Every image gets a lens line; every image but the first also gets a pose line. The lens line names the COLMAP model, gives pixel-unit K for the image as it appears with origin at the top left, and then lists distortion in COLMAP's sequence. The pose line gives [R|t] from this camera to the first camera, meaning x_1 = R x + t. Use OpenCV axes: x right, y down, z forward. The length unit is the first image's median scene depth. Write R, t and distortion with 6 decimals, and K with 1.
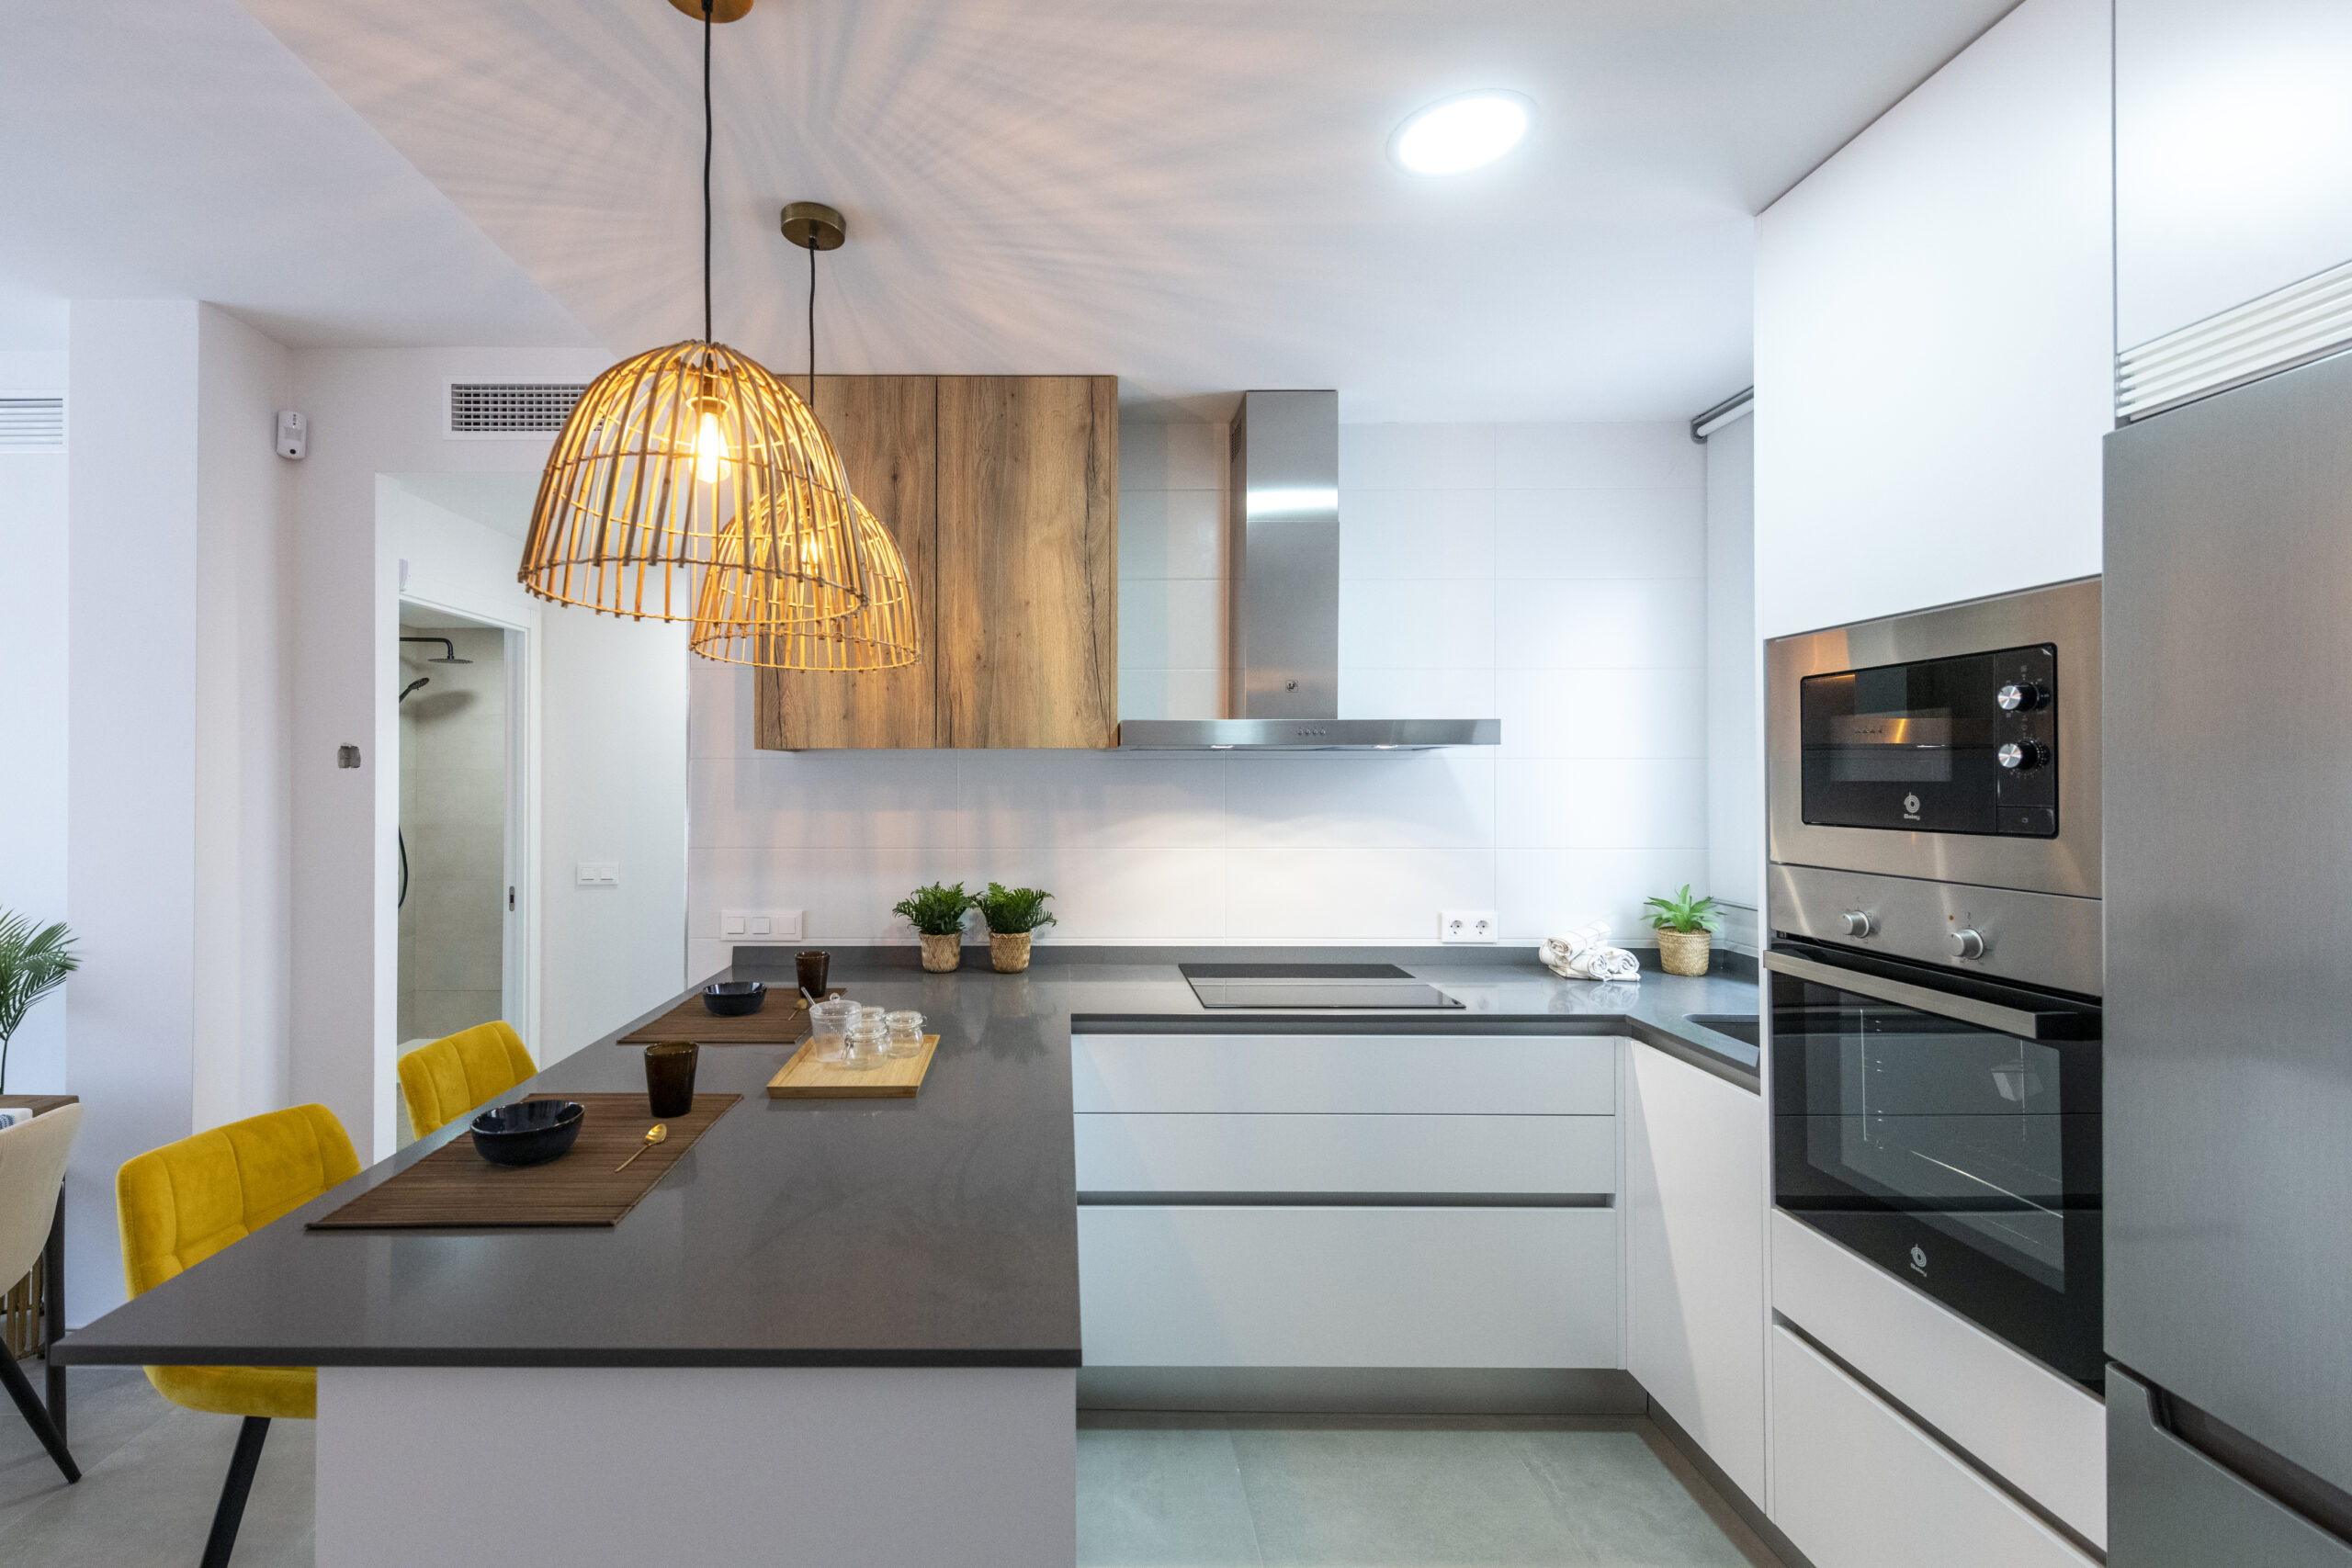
lens RADIAL K [[1016.9, 0, 1049.0], [0, 1016.9, 773.5], [0, 0, 1]] dist [0.016110, -0.008218]
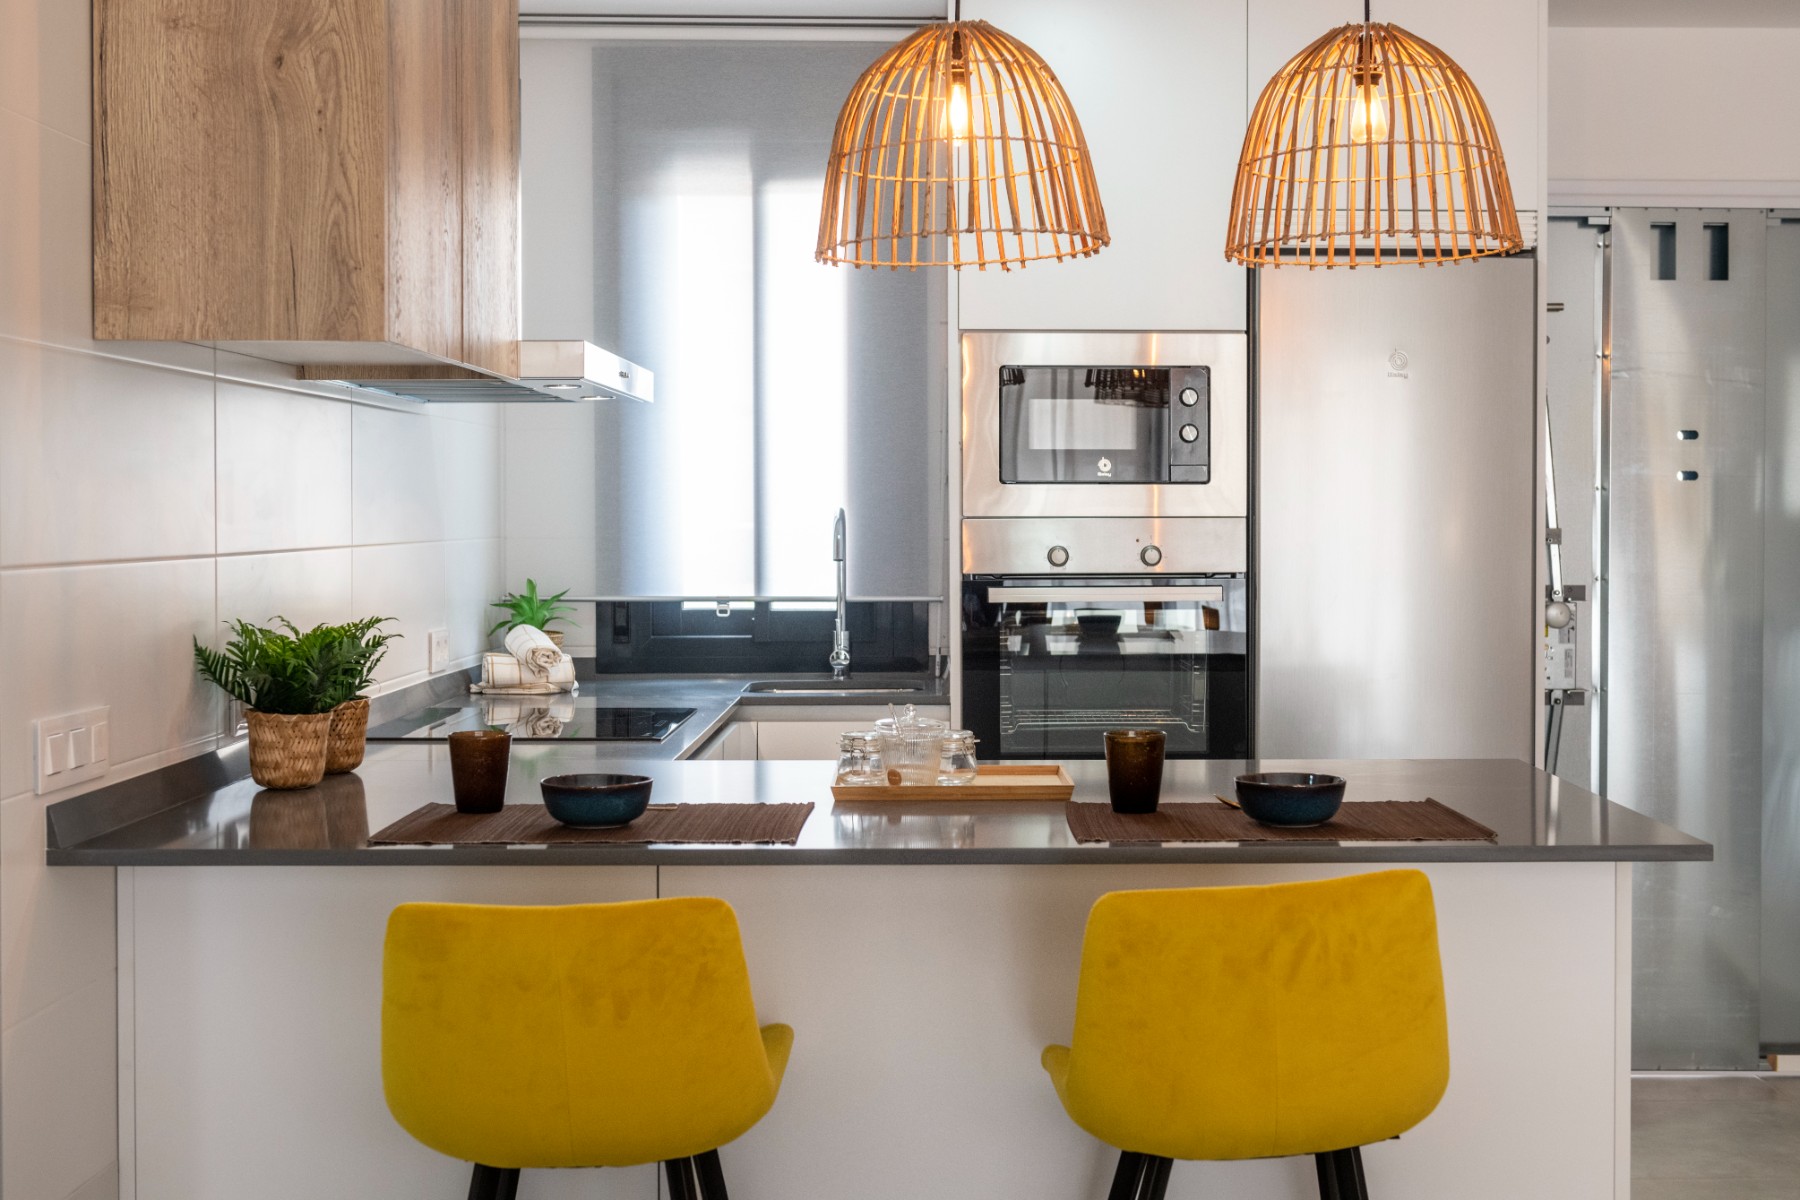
lens RADIAL K [[2320.6, 0, 987.7], [0, 2320.6, 542.7], [0, 0, 1]] dist [0.000161, -0.002365]
pose [[-0.024854, -0.014065, 0.999592, -1.419523], [-0.007326, 0.999877, 0.013887, 0.055426], [-0.999664, -0.006978, -0.024954, 0.739619]]
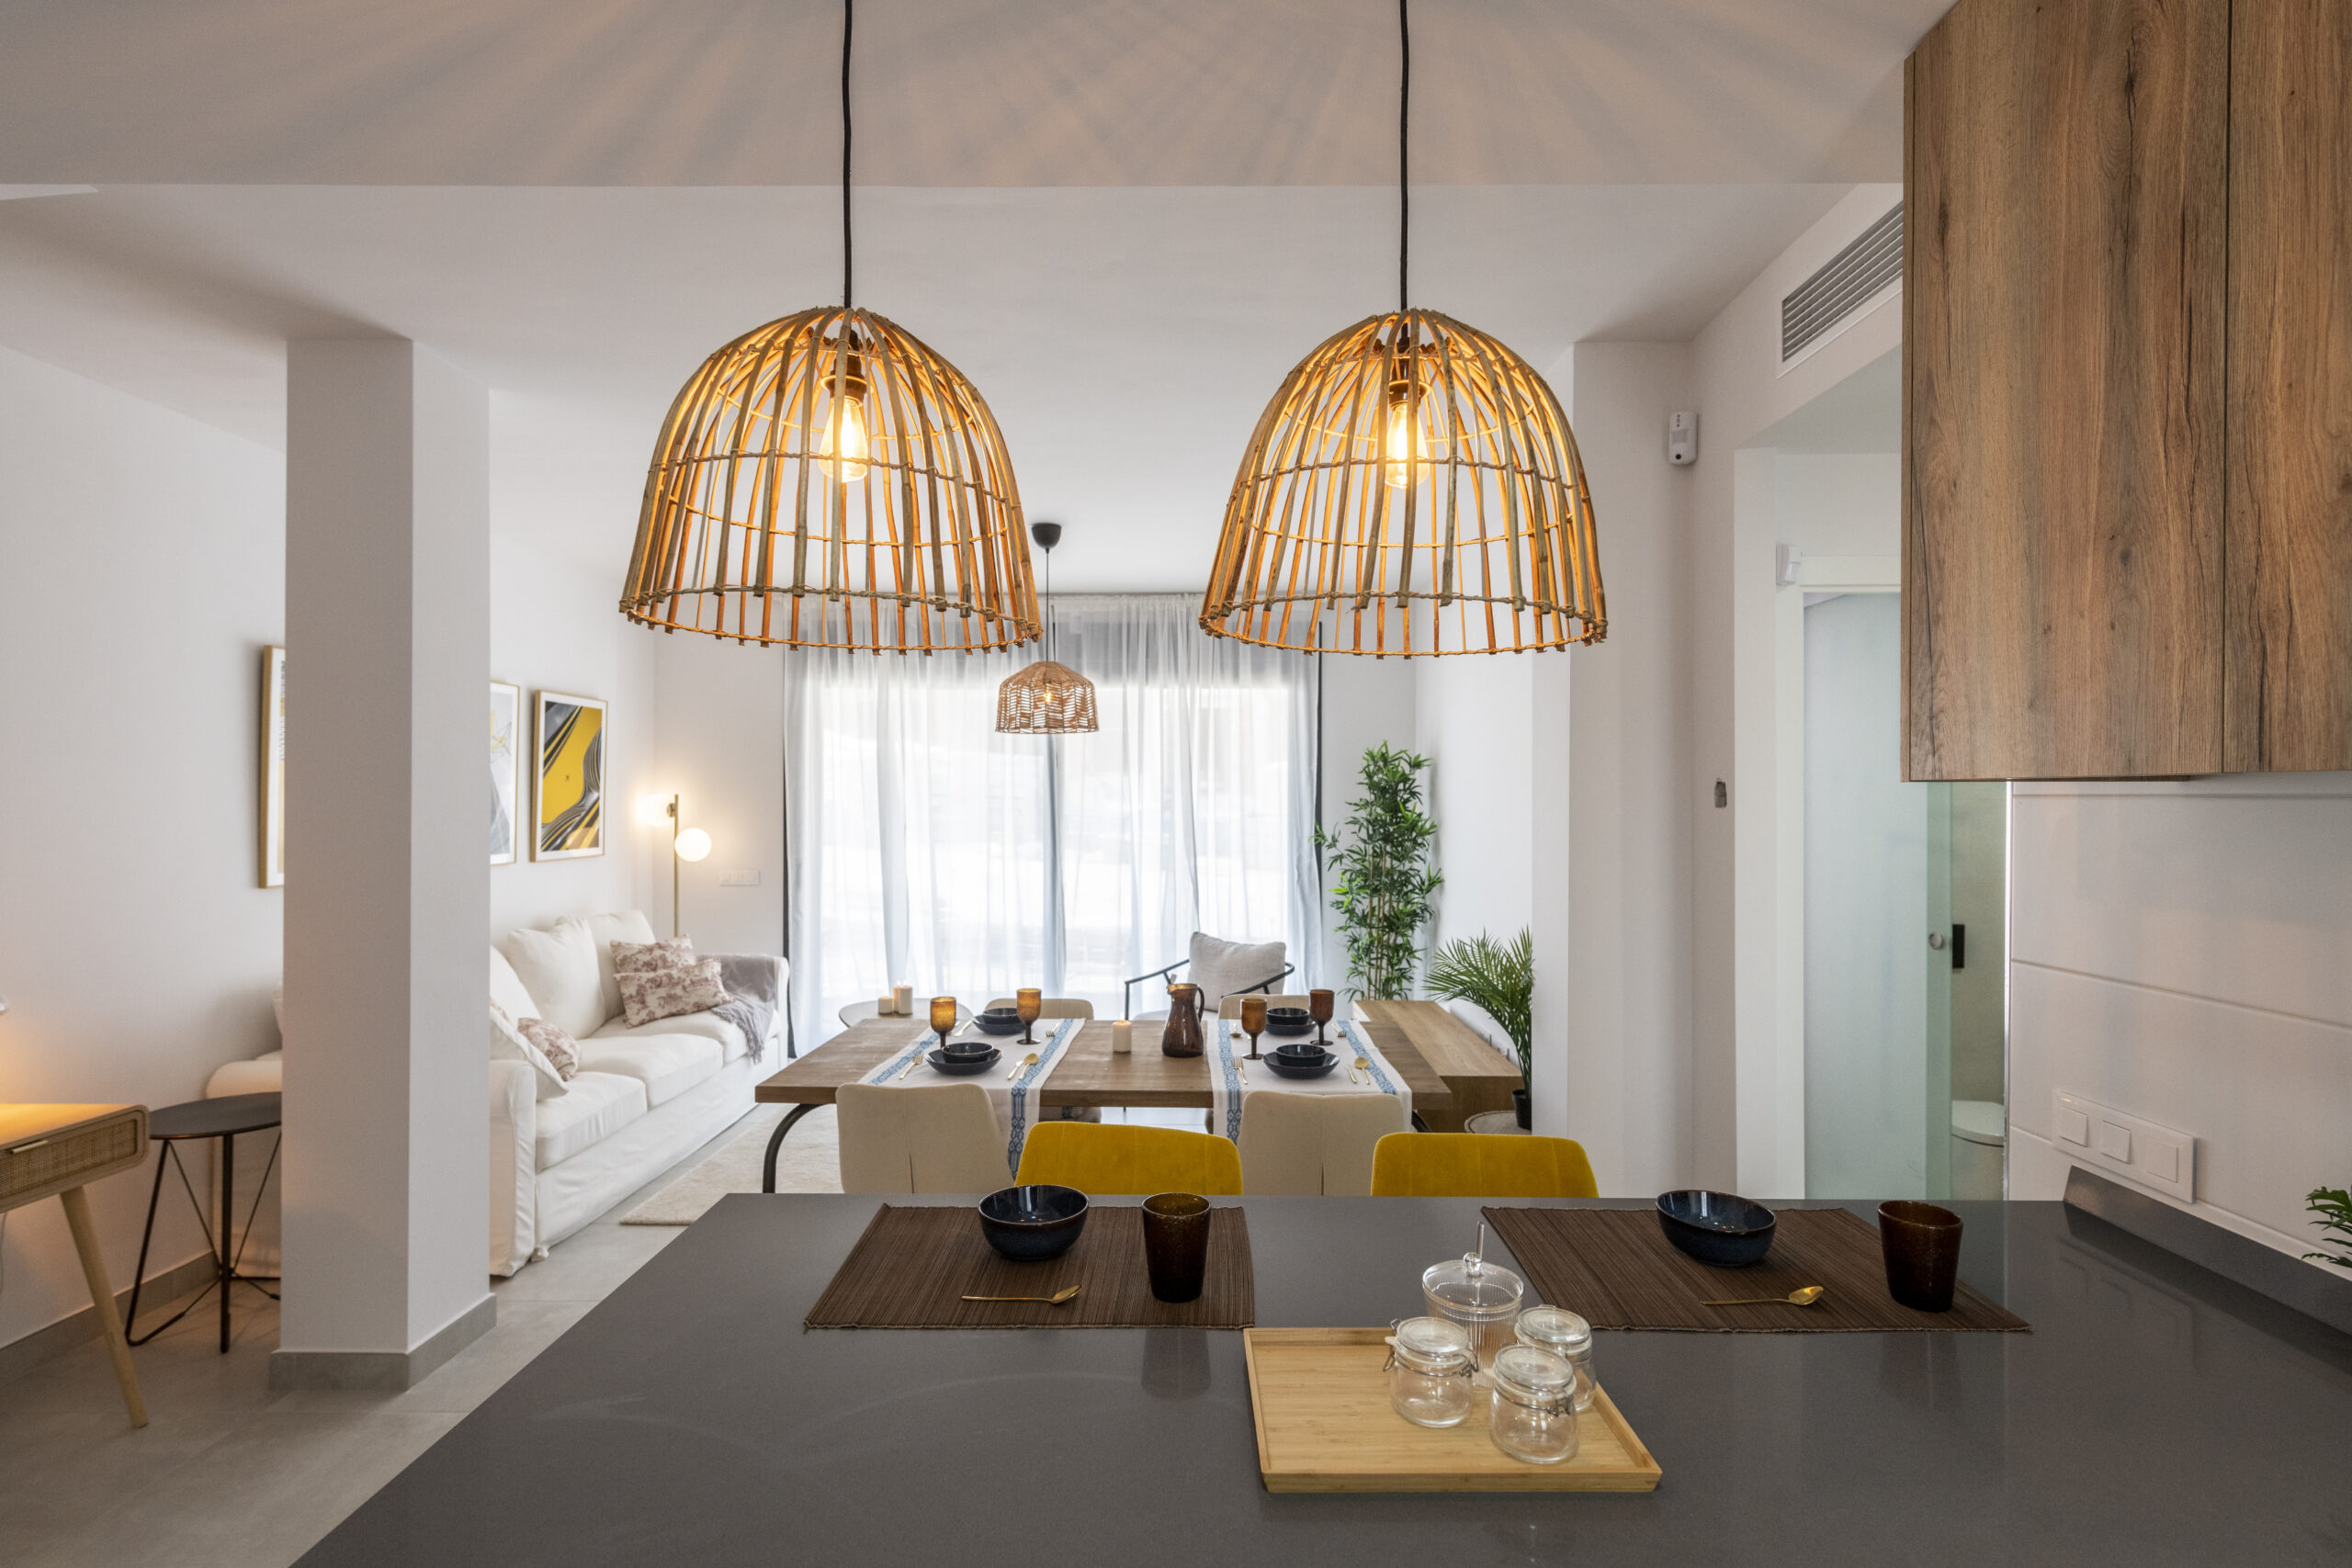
lens RADIAL K [[1124.4, 0, 1183.8], [0, 1124.4, 796.8], [0, 0, 1]] dist [0.012976, -0.000313]
pose [[0.003645, -0.000384, -0.999993, 0.286942], [0.005076, 0.999987, -0.000365, -0.017802], [0.999980, -0.005075, 0.003646, 0.635016]]
